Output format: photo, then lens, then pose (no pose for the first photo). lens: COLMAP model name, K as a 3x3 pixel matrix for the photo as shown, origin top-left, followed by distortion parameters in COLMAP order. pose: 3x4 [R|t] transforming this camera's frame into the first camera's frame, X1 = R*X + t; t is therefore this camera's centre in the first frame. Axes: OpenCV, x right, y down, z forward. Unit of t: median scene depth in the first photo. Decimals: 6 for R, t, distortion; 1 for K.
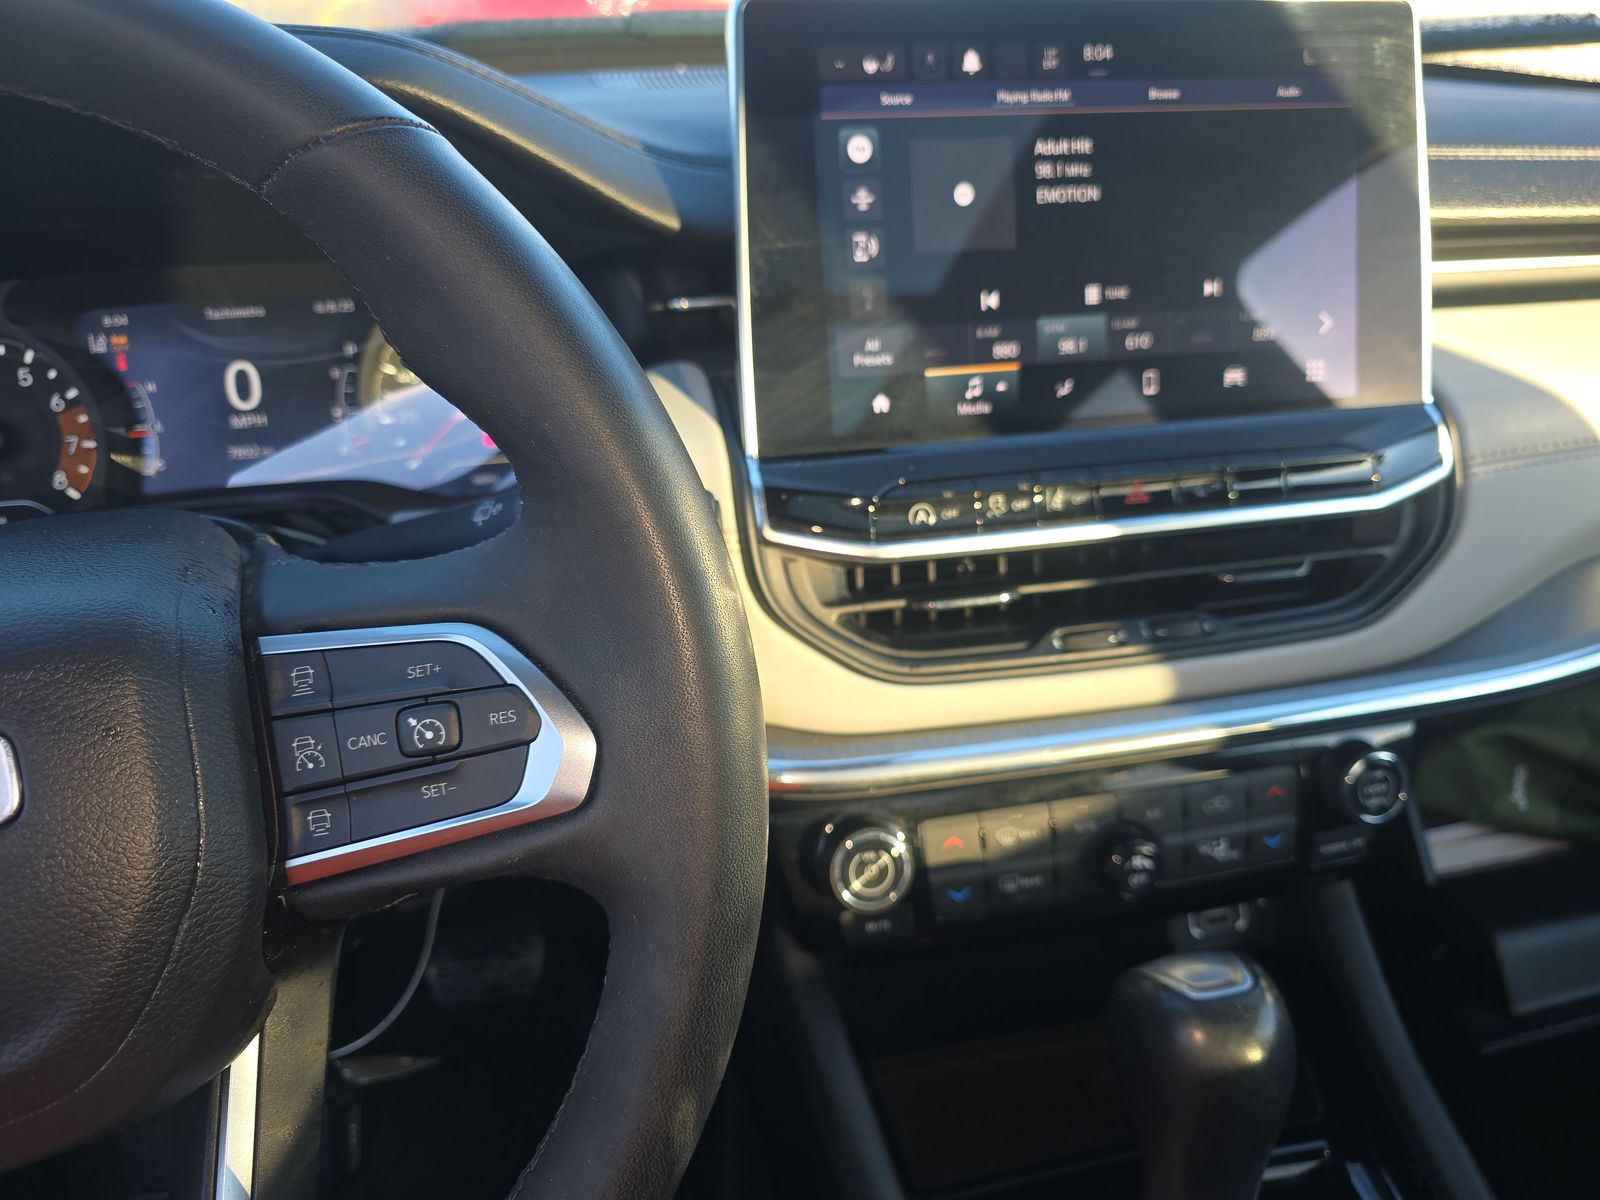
lens RADIAL K [[1103.3, 0, 800.0], [0, 1103.3, 600.0], [0, 0, 1]] dist [0.013345, -0.009157]
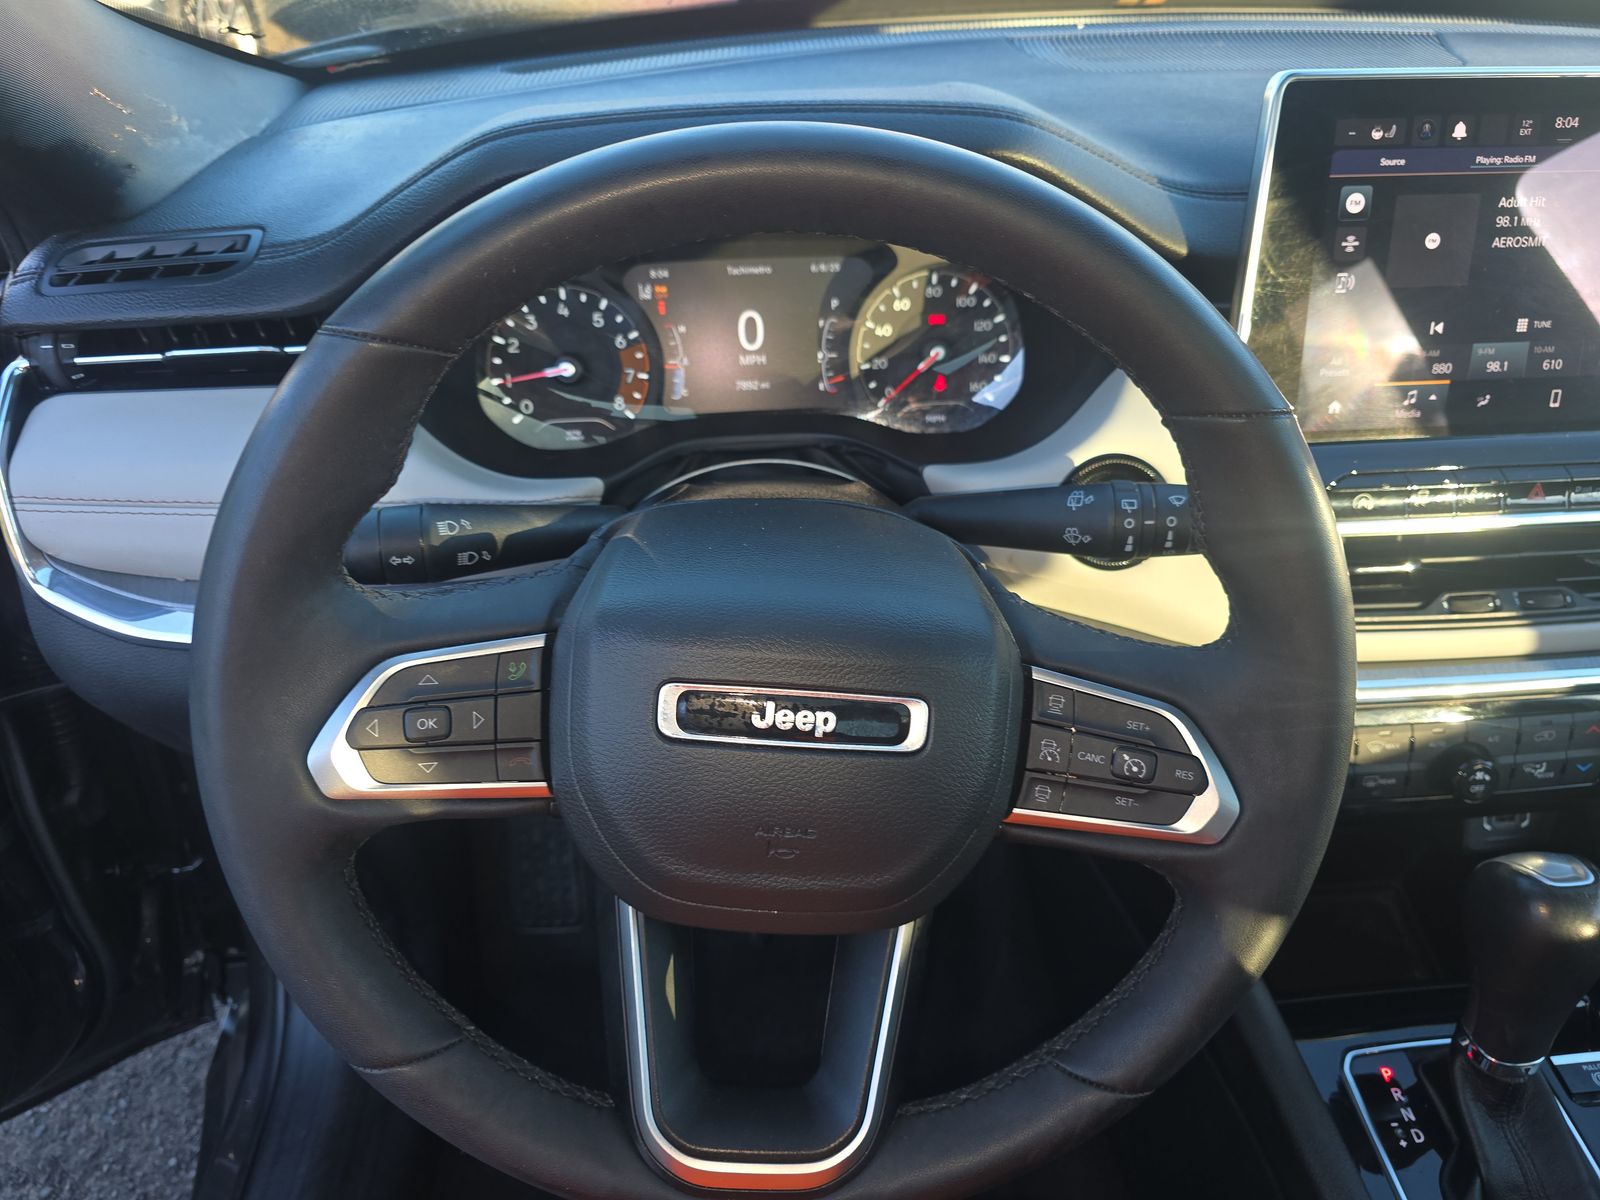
lens RADIAL K [[1103.3, 0, 800.0], [0, 1103.3, 600.0], [0, 0, 1]] dist [0.013345, -0.009157]
pose [[0.992758, 0.081190, -0.088545, -0.374615], [-0.066628, 0.985422, 0.156537, -0.111045], [0.099963, -0.149504, 0.983695, -0.309276]]
